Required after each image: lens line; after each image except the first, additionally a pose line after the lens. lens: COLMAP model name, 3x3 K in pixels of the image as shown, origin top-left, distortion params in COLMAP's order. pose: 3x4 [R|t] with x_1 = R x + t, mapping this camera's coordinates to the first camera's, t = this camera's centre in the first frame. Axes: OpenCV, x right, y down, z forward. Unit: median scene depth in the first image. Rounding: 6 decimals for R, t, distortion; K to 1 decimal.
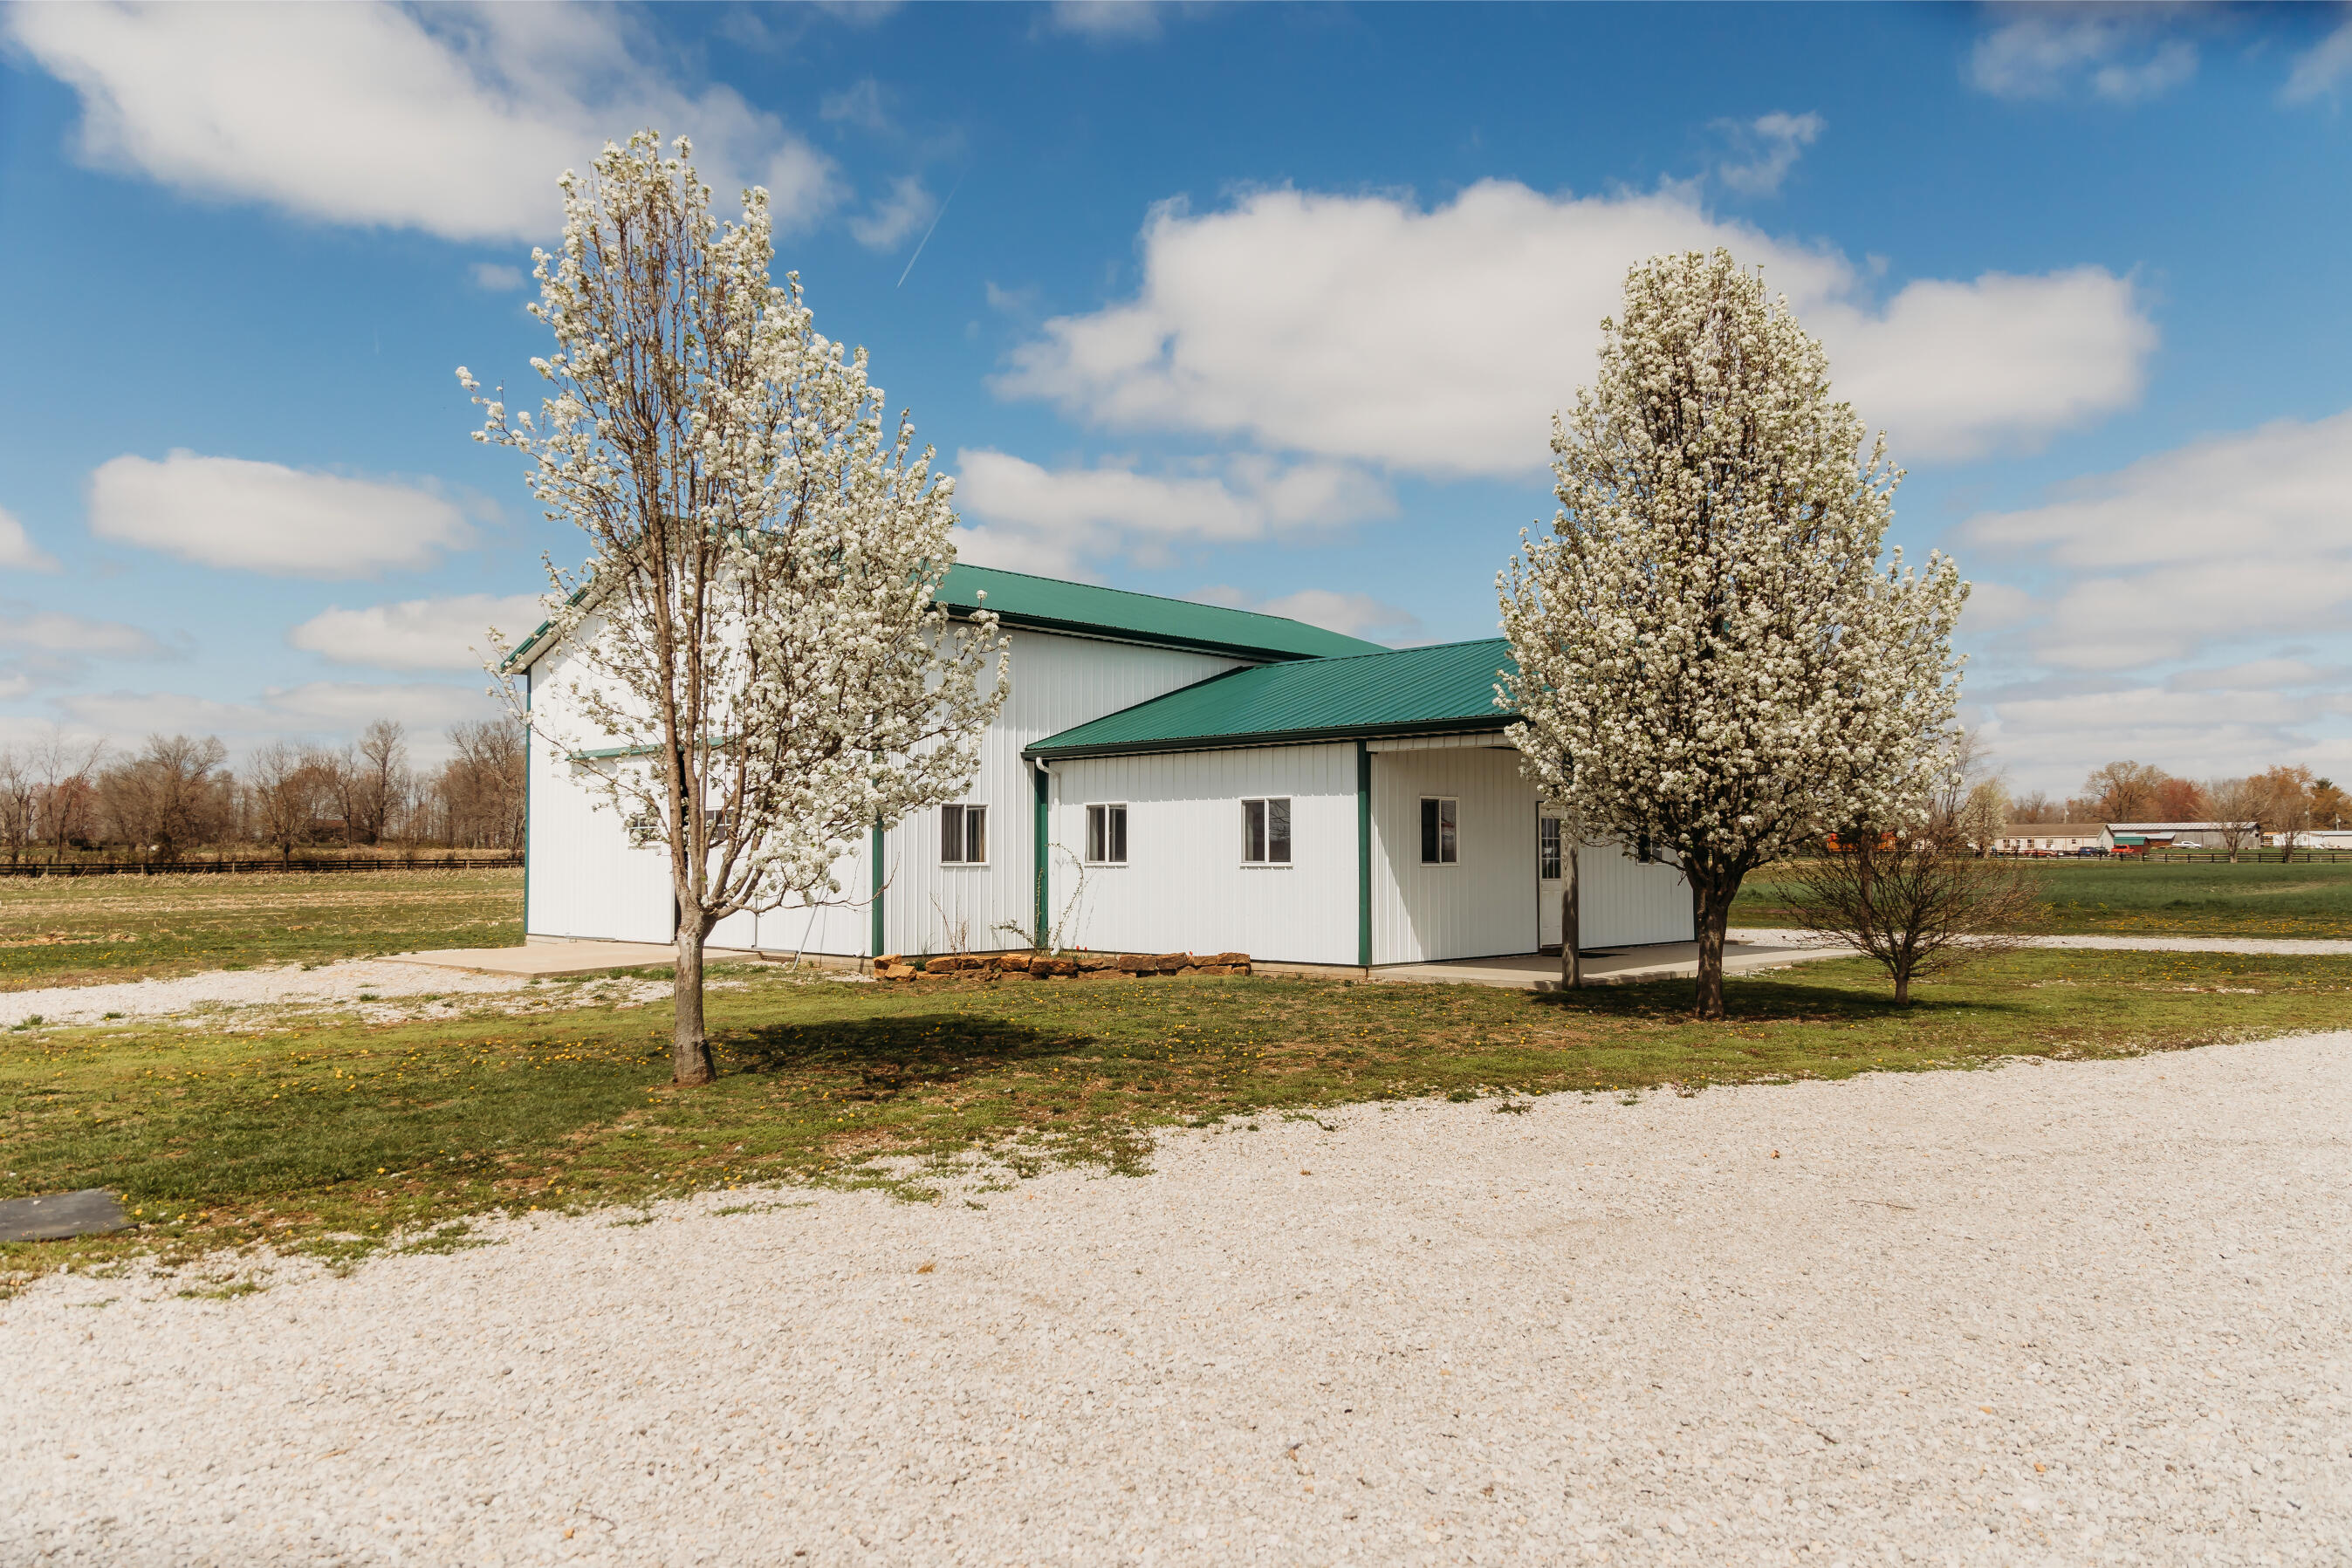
lens RADIAL K [[1791.5, 0, 1176.0], [0, 1791.5, 784.0], [0, 0, 1]] dist [-0.058243, 0.000386]
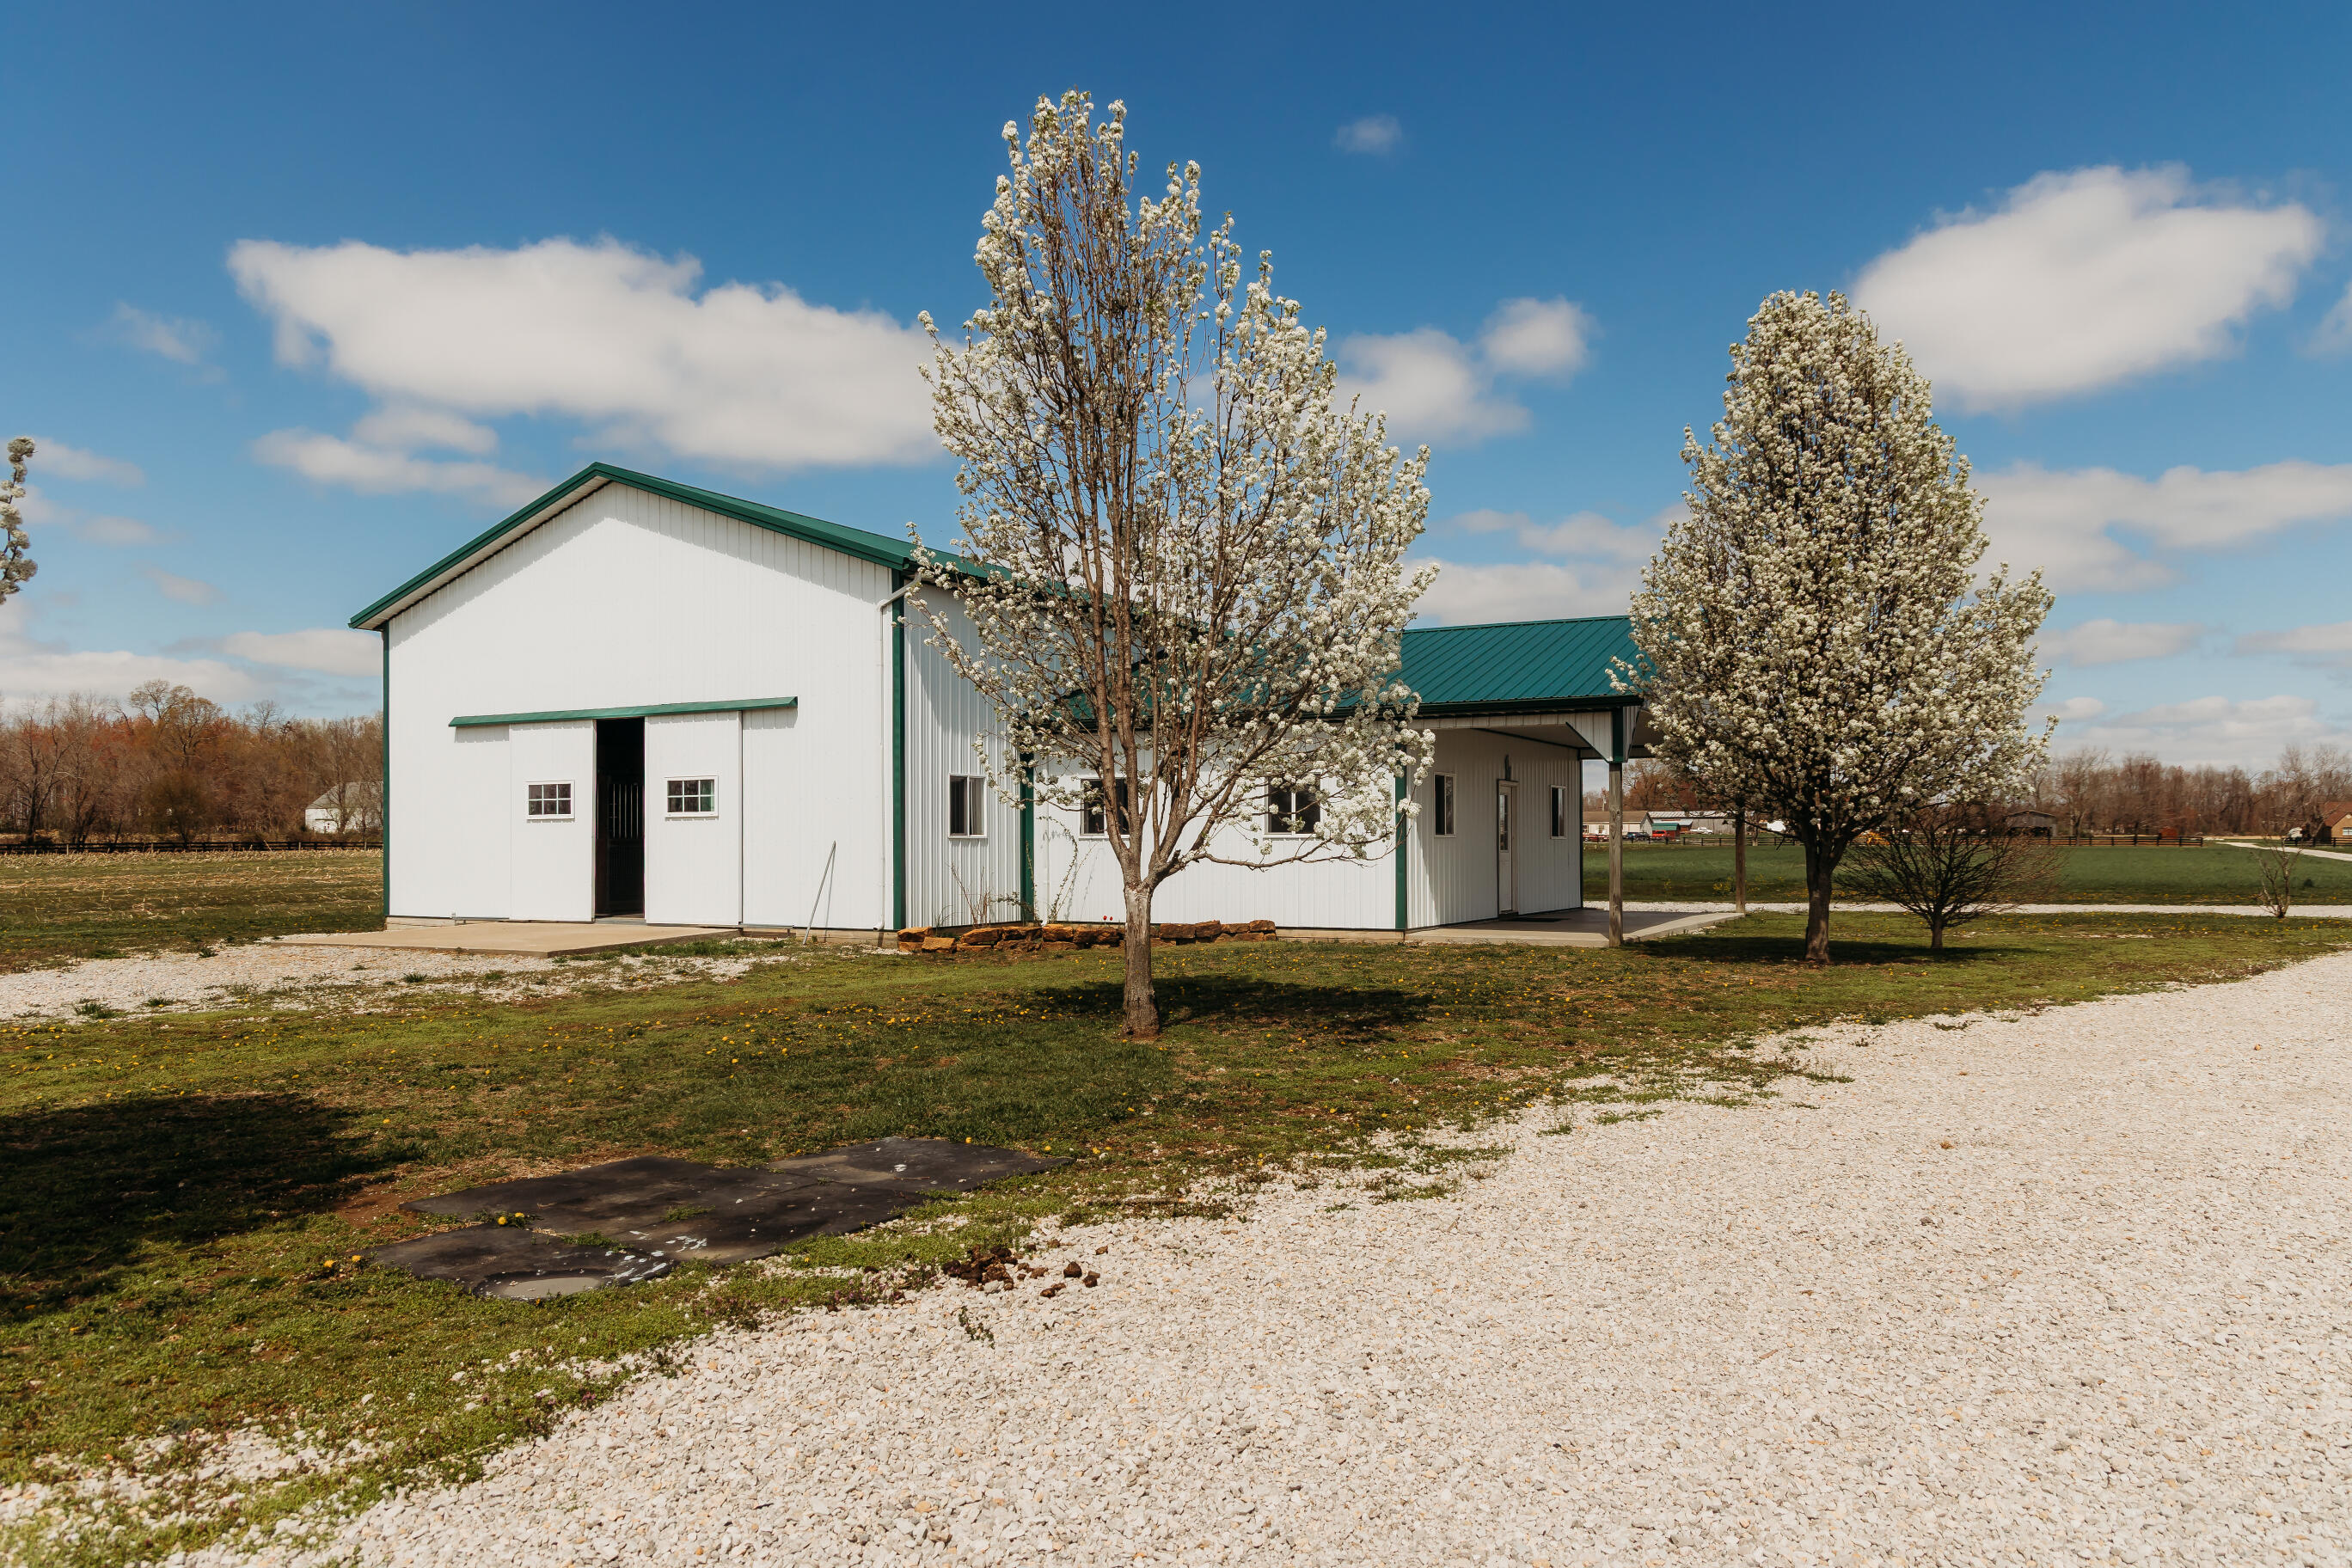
lens RADIAL K [[1818.0, 0, 1176.0], [0, 1818.0, 784.0], [0, 0, 1]] dist [-0.007695, 0.003532]
pose [[0.959911, 0.009667, 0.280137, -0.315512], [-0.011347, 0.999926, 0.004374, 0.010812], [-0.280074, -0.007377, 0.959950, -0.003239]]
